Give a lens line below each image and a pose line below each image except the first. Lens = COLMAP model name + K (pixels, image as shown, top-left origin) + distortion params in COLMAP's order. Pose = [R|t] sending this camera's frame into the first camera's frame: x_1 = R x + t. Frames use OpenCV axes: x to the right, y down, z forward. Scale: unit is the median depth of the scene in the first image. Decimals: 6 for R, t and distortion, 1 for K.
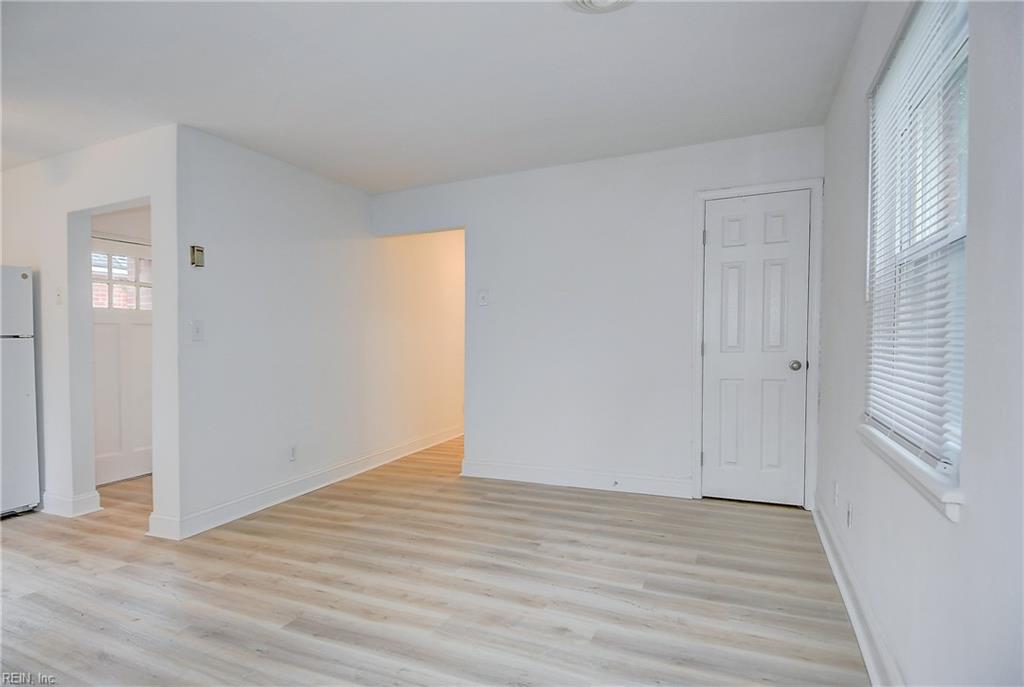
lens RADIAL K [[537.9, 0, 500.2], [0, 537.9, 337.0], [0, 0, 1]] dist [0.046602, -0.054445]
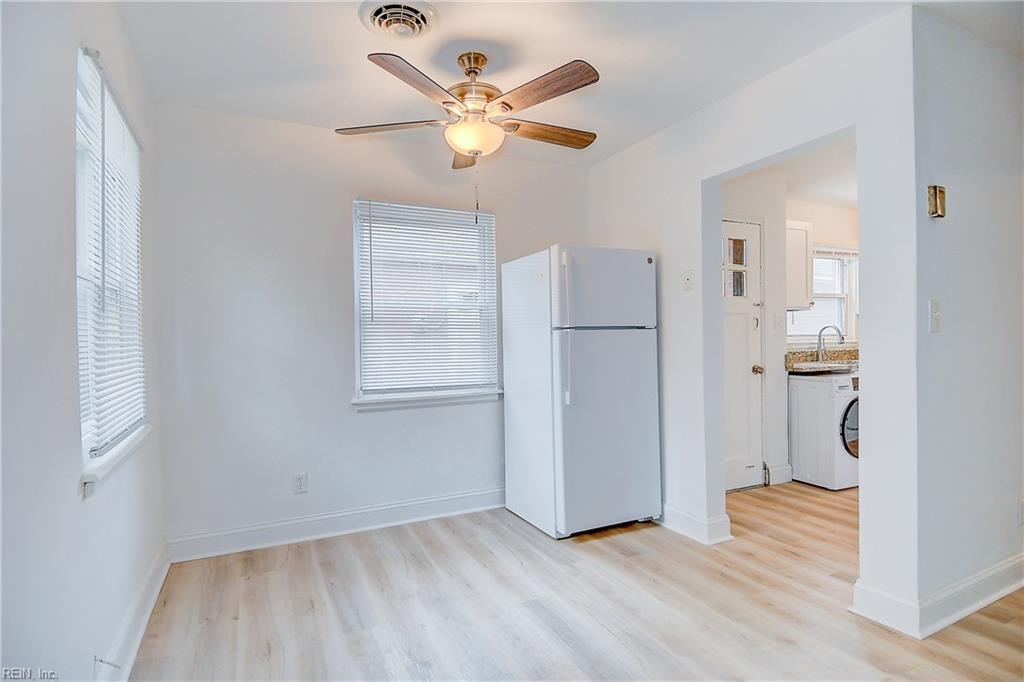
lens RADIAL K [[536.4, 0, 519.9], [0, 536.4, 338.5], [0, 0, 1]] dist [0.047518, -0.057373]
pose [[0.767058, 0.011044, -0.641483, -0.529324], [-0.000877, 0.999869, 0.016164, 0.003021], [0.641578, -0.011836, 0.766967, 0.195111]]
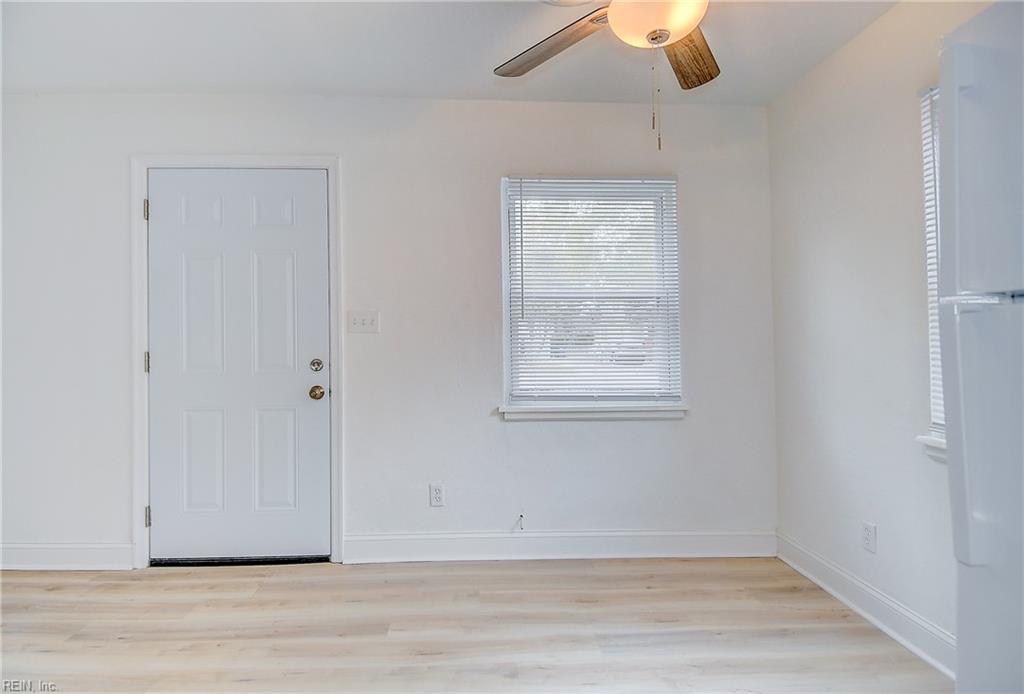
lens RADIAL K [[542.4, 0, 491.8], [0, 542.4, 331.9], [0, 0, 1]] dist [0.034035, -0.035871]
pose [[-0.897741, 0.015772, -0.440241, -0.716483], [0.021349, 0.999742, -0.007717, 0.013738], [0.440006, -0.016327, -0.897846, 1.083920]]
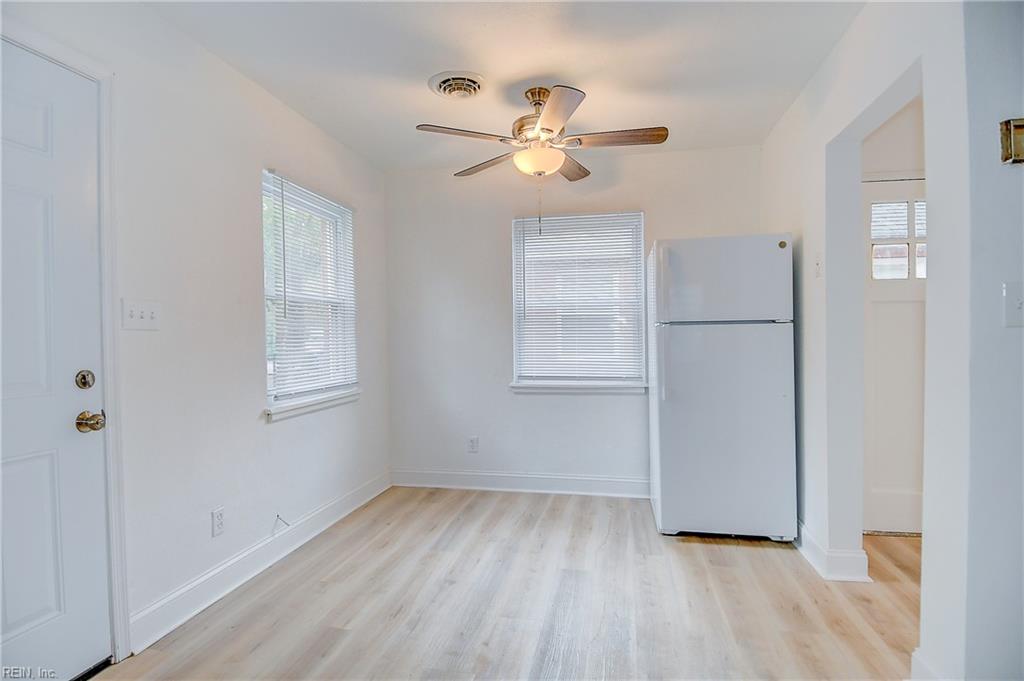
lens RADIAL K [[540.0, 0, 512.1], [0, 540.0, 339.4], [0, 0, 1]] dist [0.051324, -0.057843]
pose [[0.217194, 0.024381, -0.975824, -0.213704], [0.006905, 0.999625, 0.026512, 0.001032], [0.976104, -0.012496, 0.216944, 0.496929]]
